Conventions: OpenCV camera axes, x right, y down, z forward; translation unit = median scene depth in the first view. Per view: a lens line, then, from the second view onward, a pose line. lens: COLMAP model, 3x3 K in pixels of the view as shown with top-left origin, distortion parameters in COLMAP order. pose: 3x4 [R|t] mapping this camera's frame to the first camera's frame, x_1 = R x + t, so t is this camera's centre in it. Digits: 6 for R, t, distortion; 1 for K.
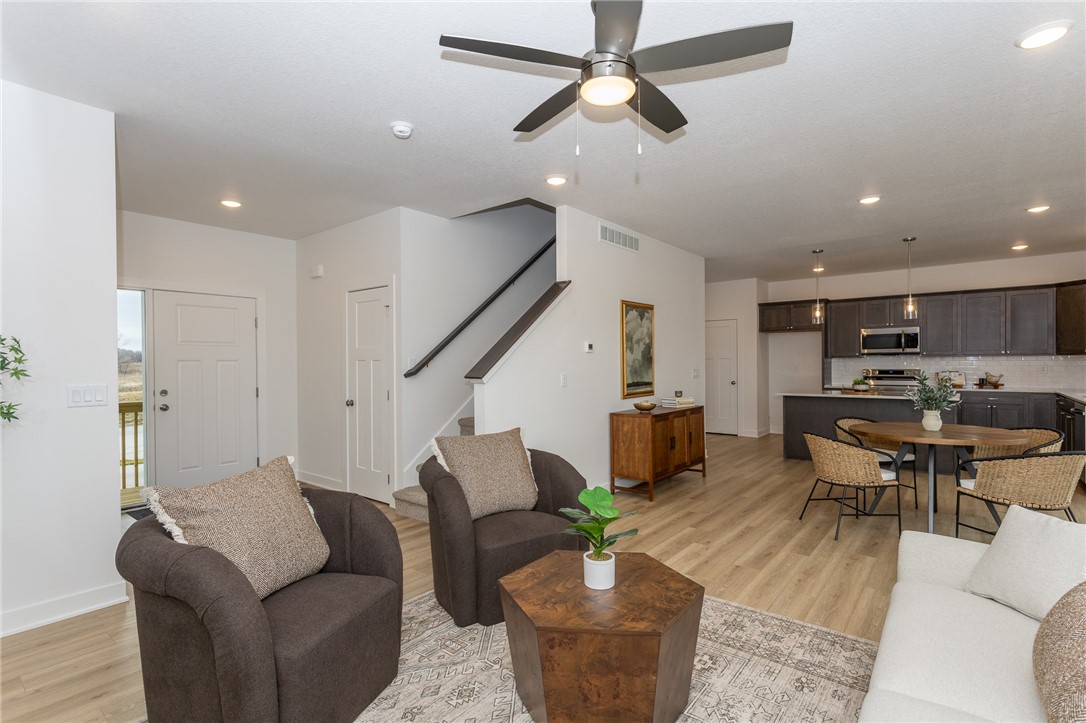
lens RADIAL K [[528.8, 0, 543.0], [0, 528.8, 361.5], [0, 0, 1]] dist [-0.004419, 0.000133]
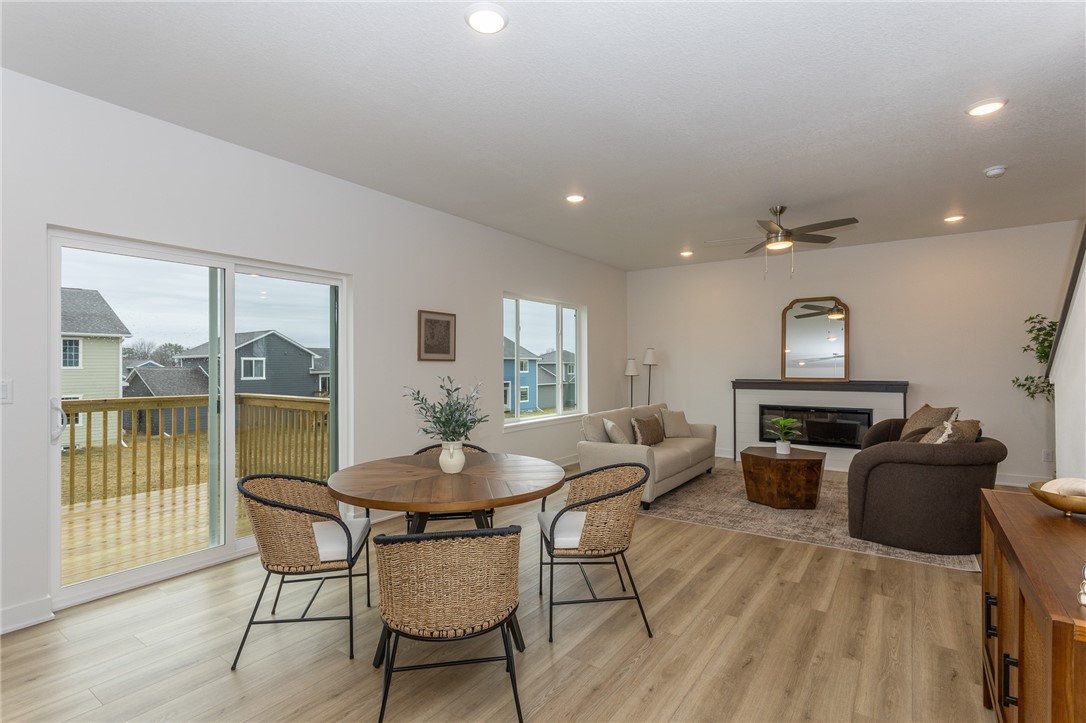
lens RADIAL K [[505.6, 0, 547.6], [0, 505.6, 366.4], [0, 0, 1]] dist [0.001179, 0.000556]
pose [[-0.998088, 0.004403, -0.061660, 0.542248], [0.004683, 0.999979, -0.004395, 0.008320], [0.061639, -0.004675, -0.998088, 1.324884]]
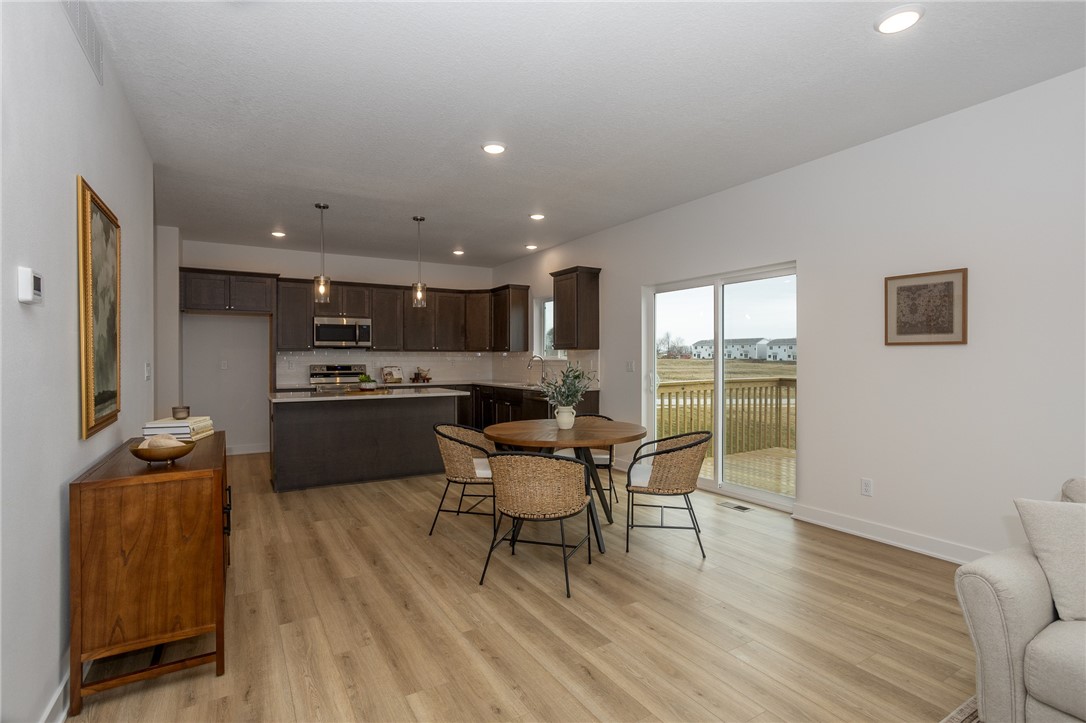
lens RADIAL K [[528.8, 0, 543.0], [0, 528.8, 361.5], [0, 0, 1]] dist [-0.004419, 0.000133]
pose [[0.342408, 0.002584, 0.939548, -0.098464], [-0.002148, 0.999996, -0.001968, 0.016398], [-0.939549, -0.001344, 0.342413, 0.601191]]
